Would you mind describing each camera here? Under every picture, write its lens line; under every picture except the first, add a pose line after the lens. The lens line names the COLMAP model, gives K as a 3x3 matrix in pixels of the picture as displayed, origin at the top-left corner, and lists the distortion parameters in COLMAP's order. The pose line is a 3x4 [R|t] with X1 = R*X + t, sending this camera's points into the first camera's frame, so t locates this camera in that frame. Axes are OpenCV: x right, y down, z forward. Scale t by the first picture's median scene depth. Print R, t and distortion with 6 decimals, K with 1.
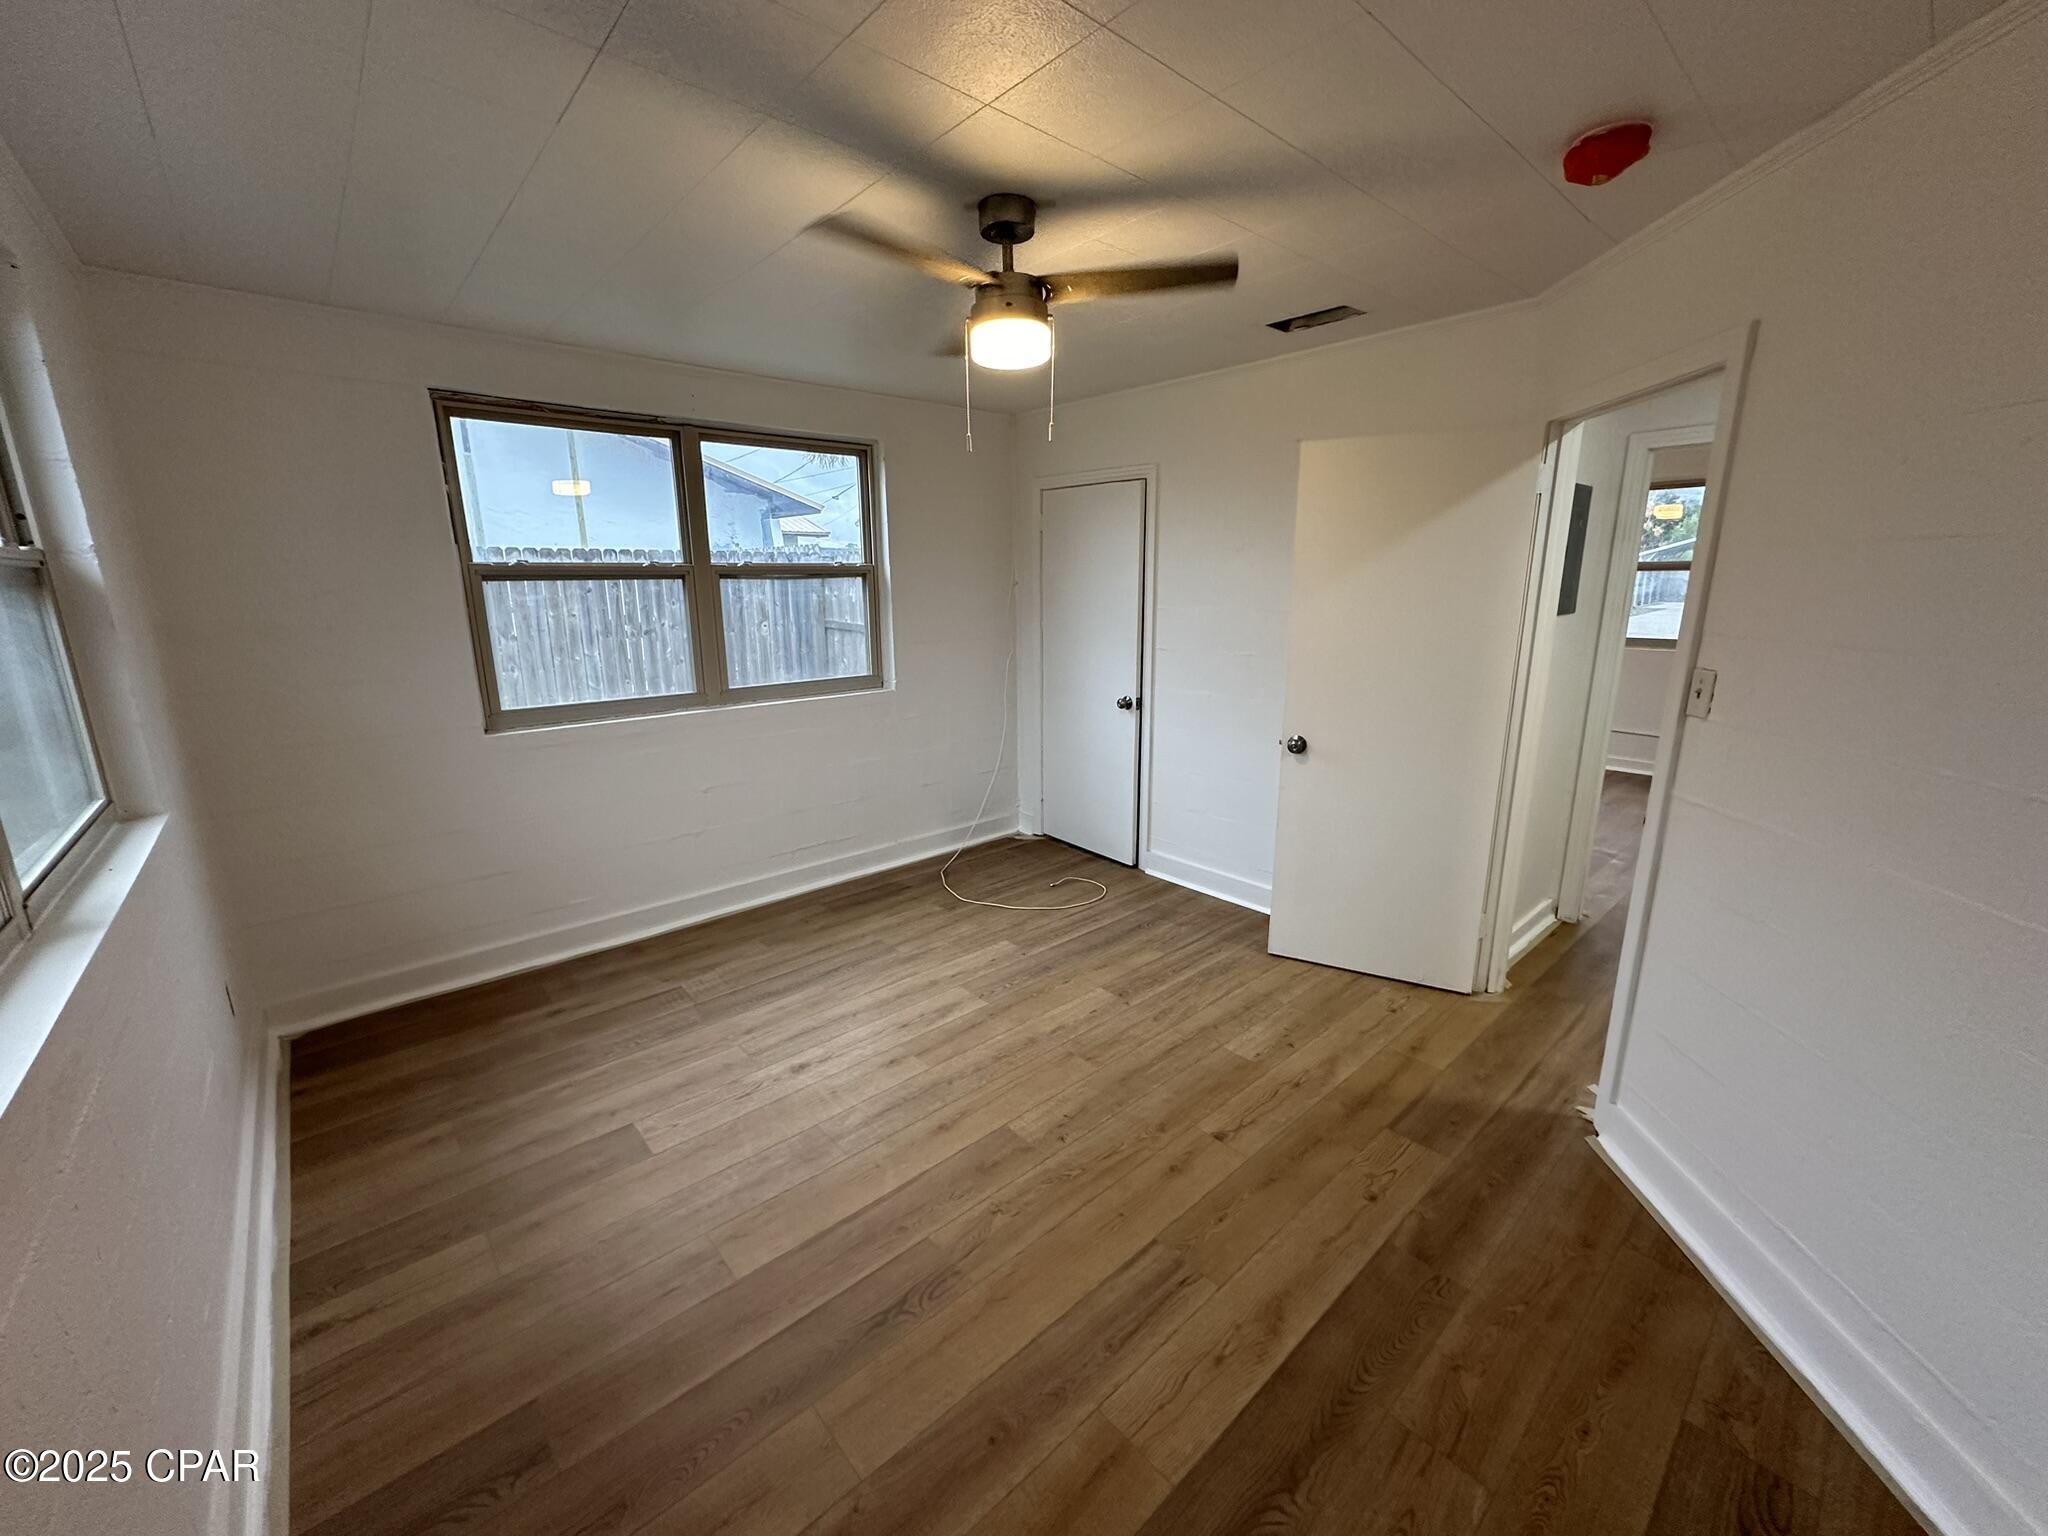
lens RADIAL K [[809.0, 0, 1024.0], [0, 809.0, 768.0], [0, 0, 1]] dist [-0.004485, -0.000025]
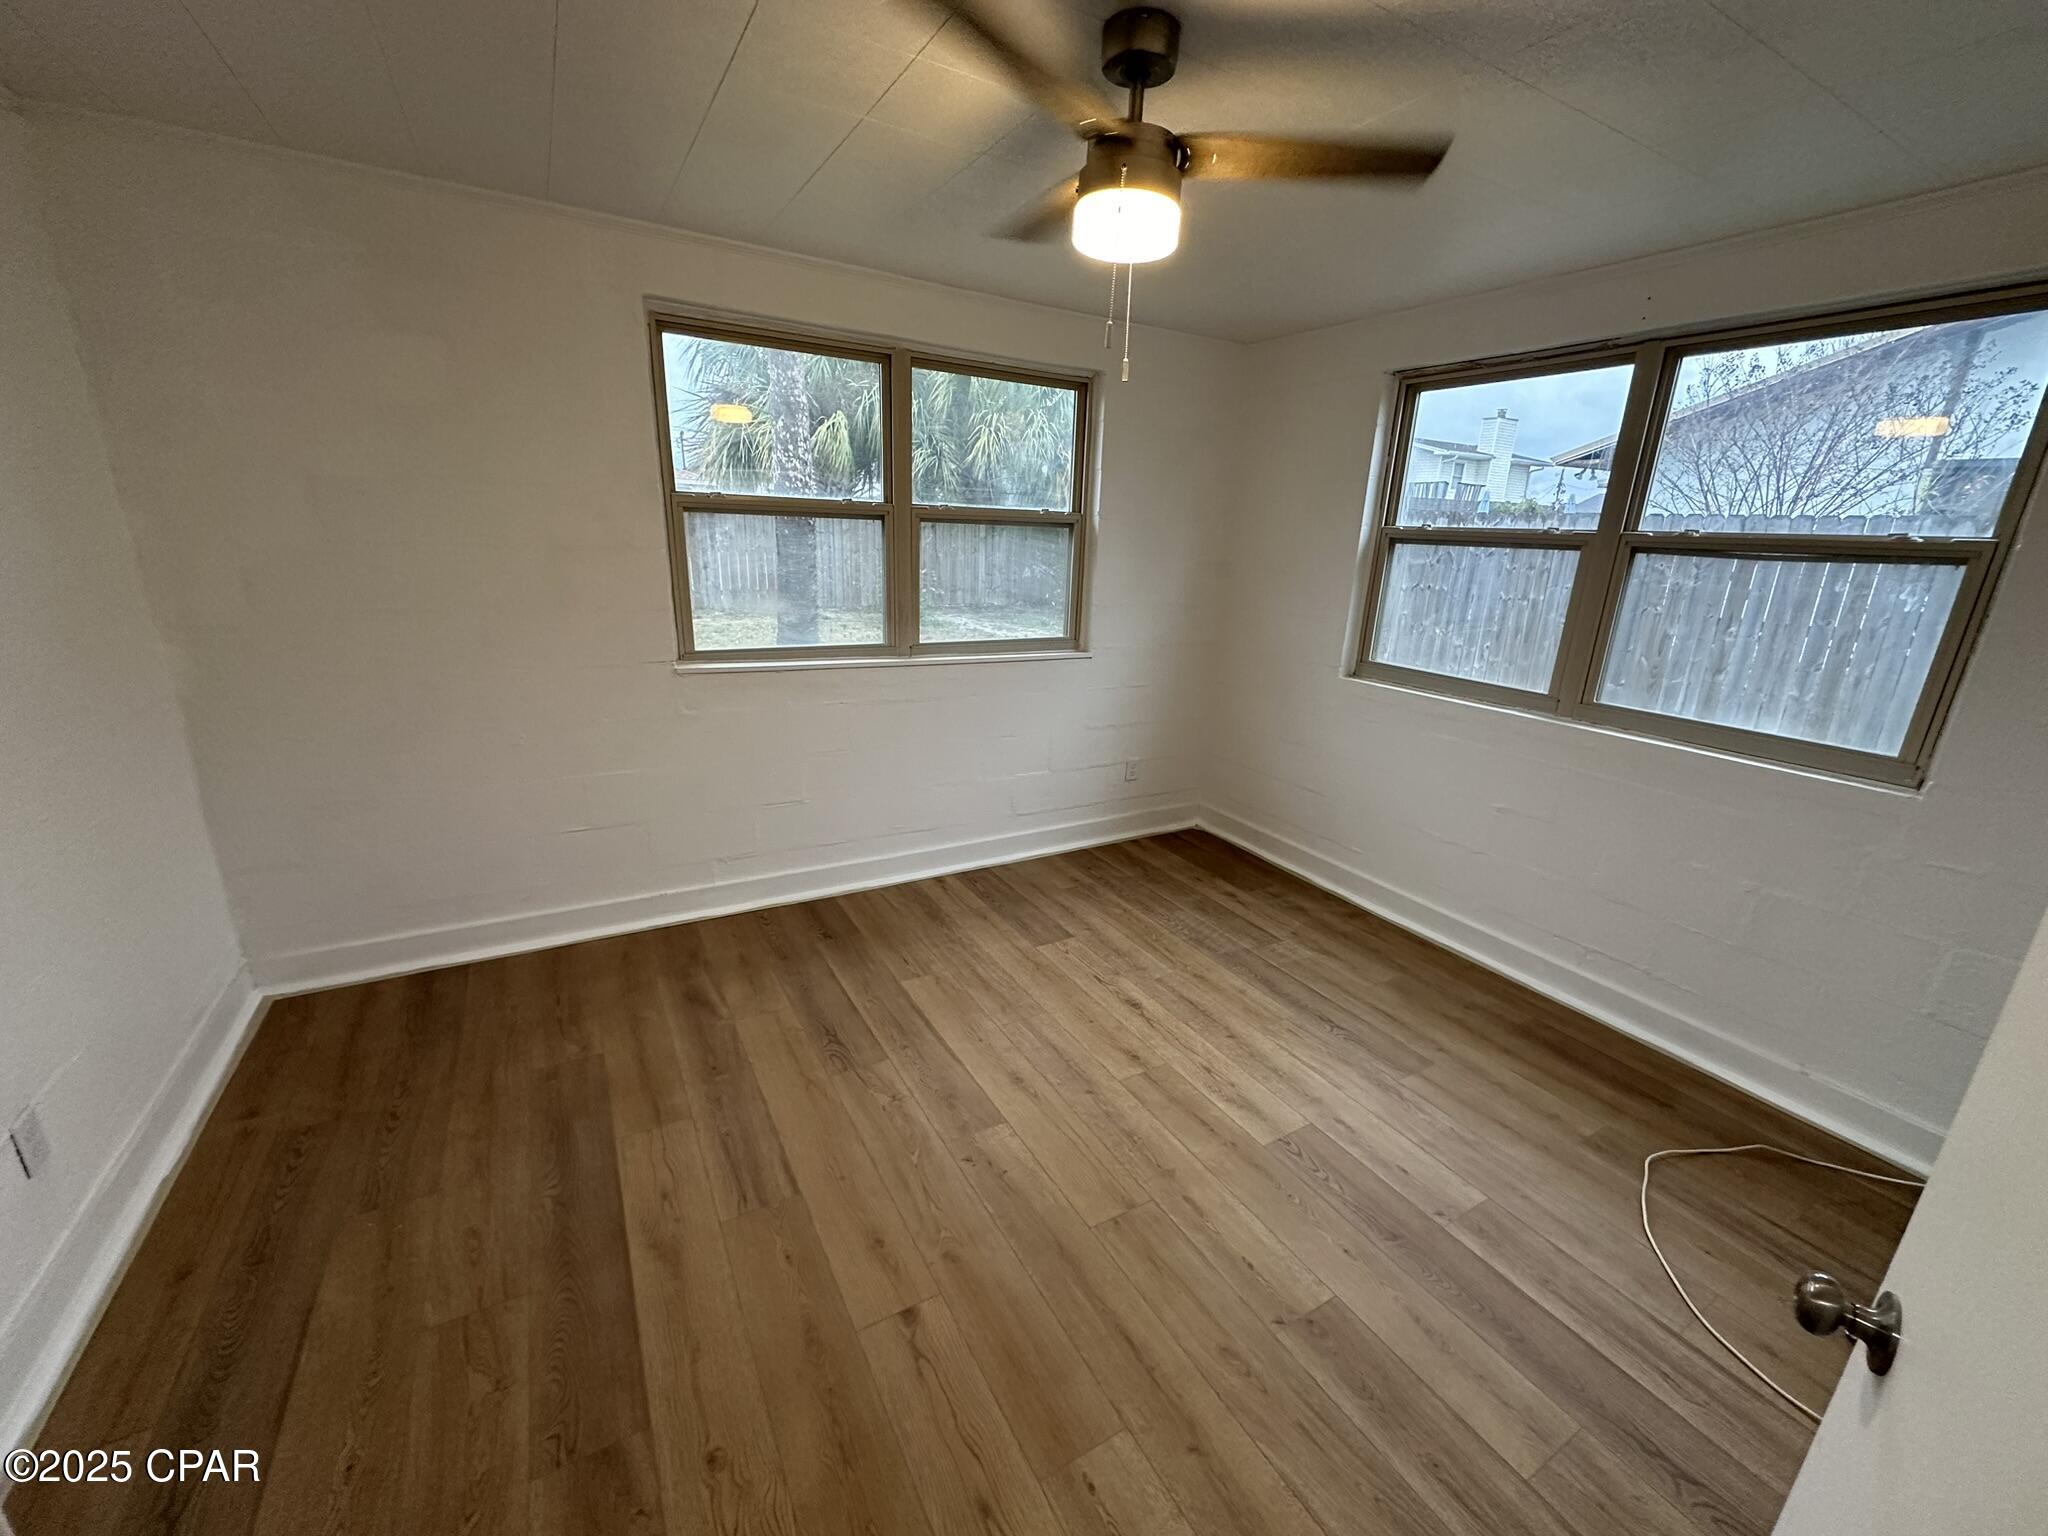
lens RADIAL K [[809.0, 0, 1024.0], [0, 809.0, 768.0], [0, 0, 1]] dist [-0.004485, -0.000025]
pose [[-0.203776, 0.281966, -0.937534, 0.607099], [-0.258584, 0.908119, 0.329323, -0.204051], [0.944251, 0.309539, -0.112141, 0.817792]]
